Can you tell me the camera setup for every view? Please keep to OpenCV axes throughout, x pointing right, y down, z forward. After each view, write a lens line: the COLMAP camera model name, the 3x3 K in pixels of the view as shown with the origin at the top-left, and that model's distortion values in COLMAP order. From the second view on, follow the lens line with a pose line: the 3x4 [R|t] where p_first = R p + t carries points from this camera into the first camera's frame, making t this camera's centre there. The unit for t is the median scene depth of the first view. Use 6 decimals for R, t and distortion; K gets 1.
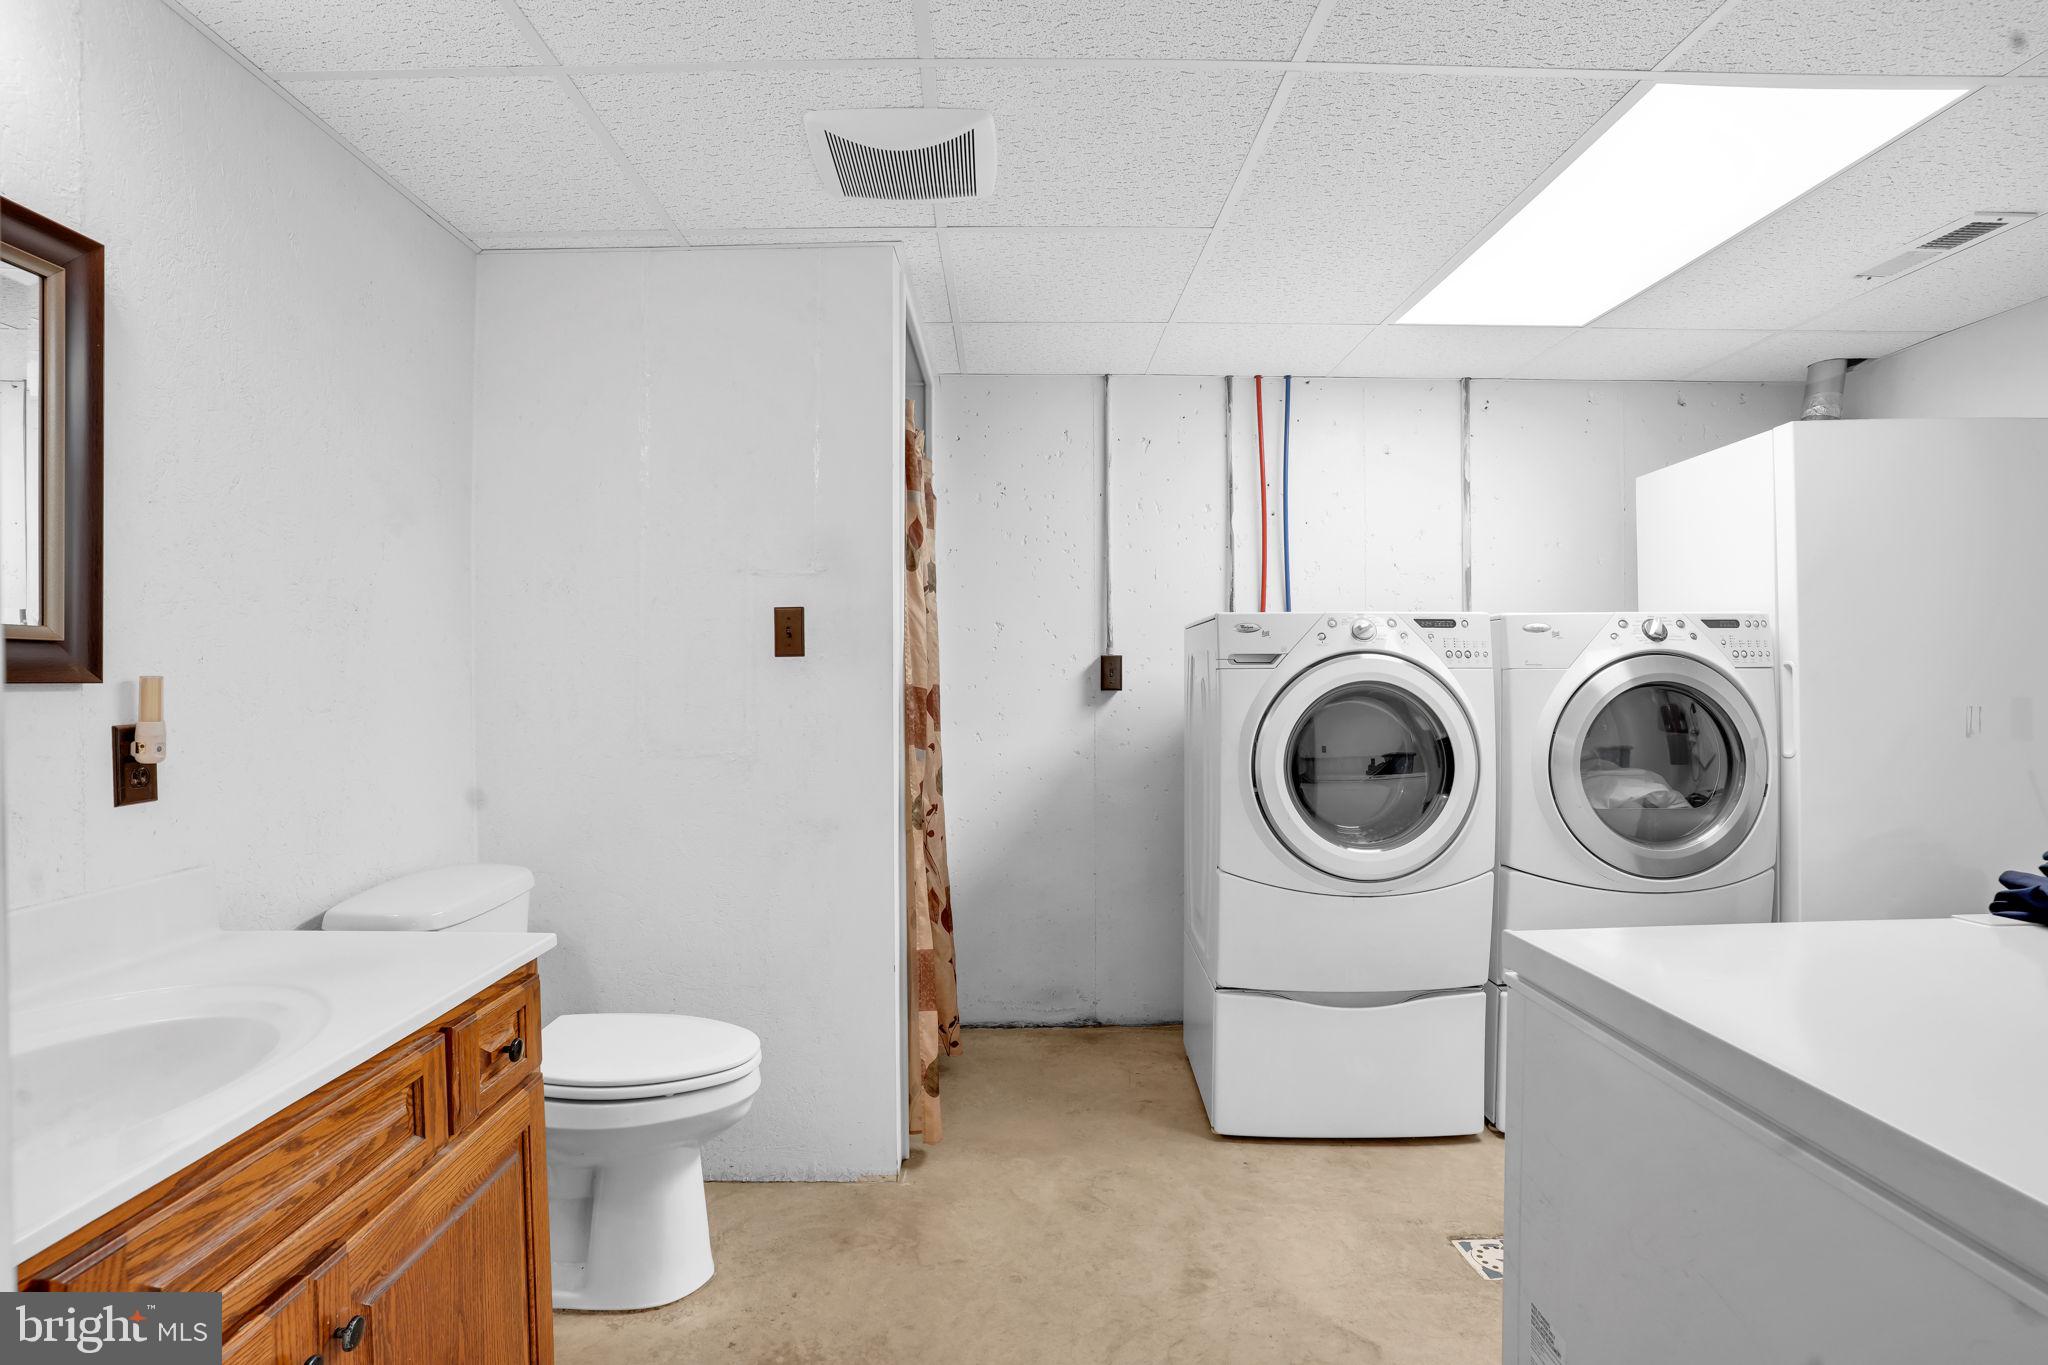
lens RADIAL K [[1016.1, 0, 1021.0], [0, 1016.1, 676.3], [0, 0, 1]] dist [-0.097844, 0.048798]
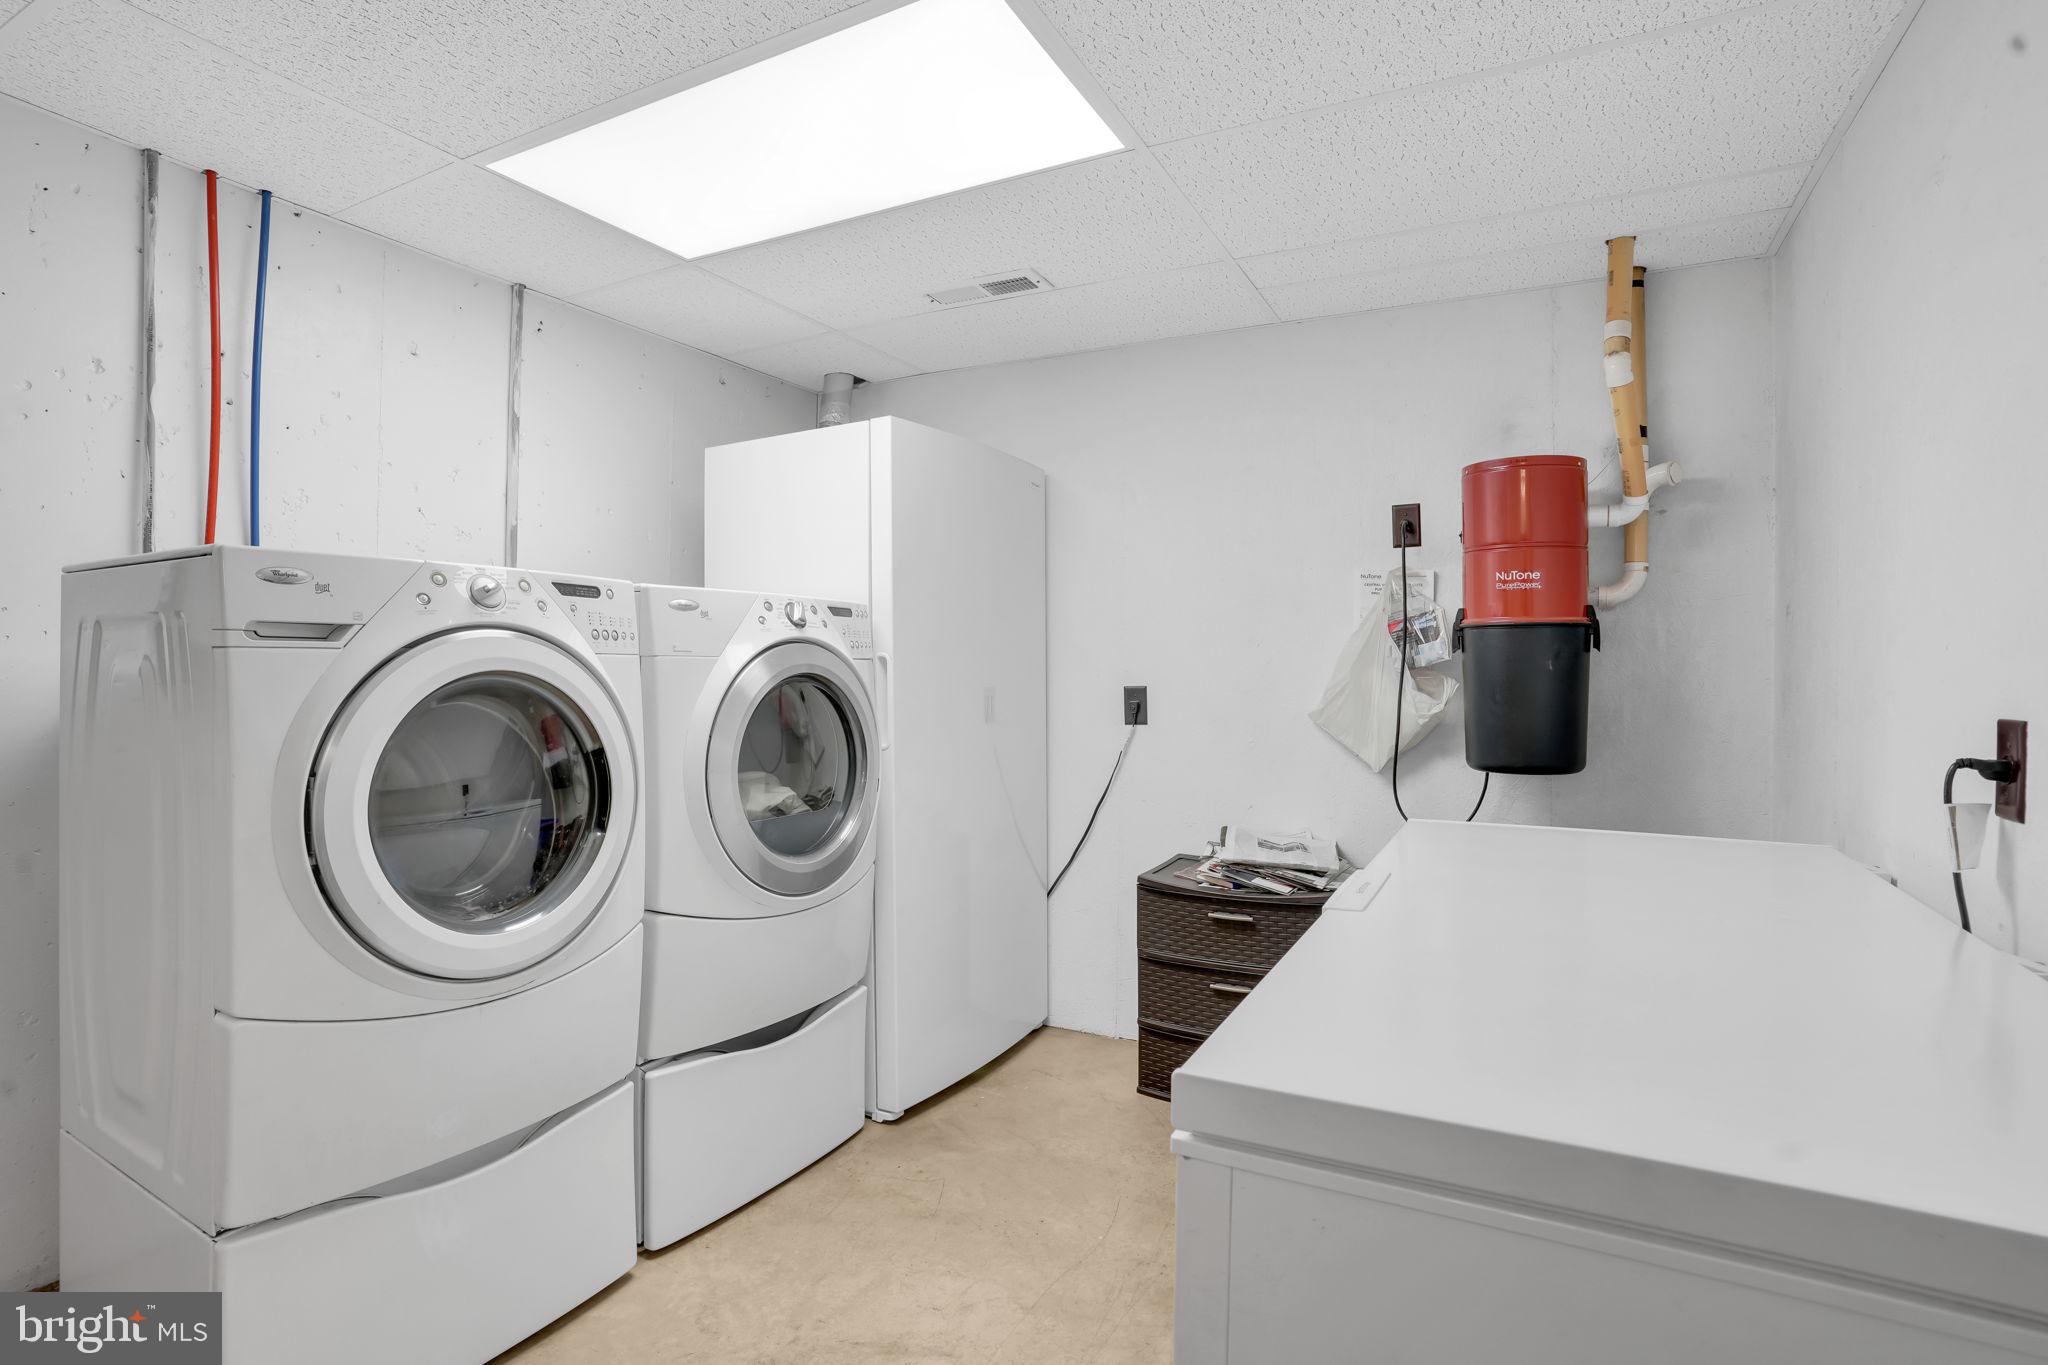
lens RADIAL K [[1016.1, 0, 1021.0], [0, 1016.1, 676.3], [0, 0, 1]] dist [-0.097844, 0.048798]
pose [[0.485036, 0.000897, 0.874494, -0.053922], [-0.010773, 0.999930, 0.004950, 0.001269], [-0.874428, -0.011821, 0.485011, 0.374227]]
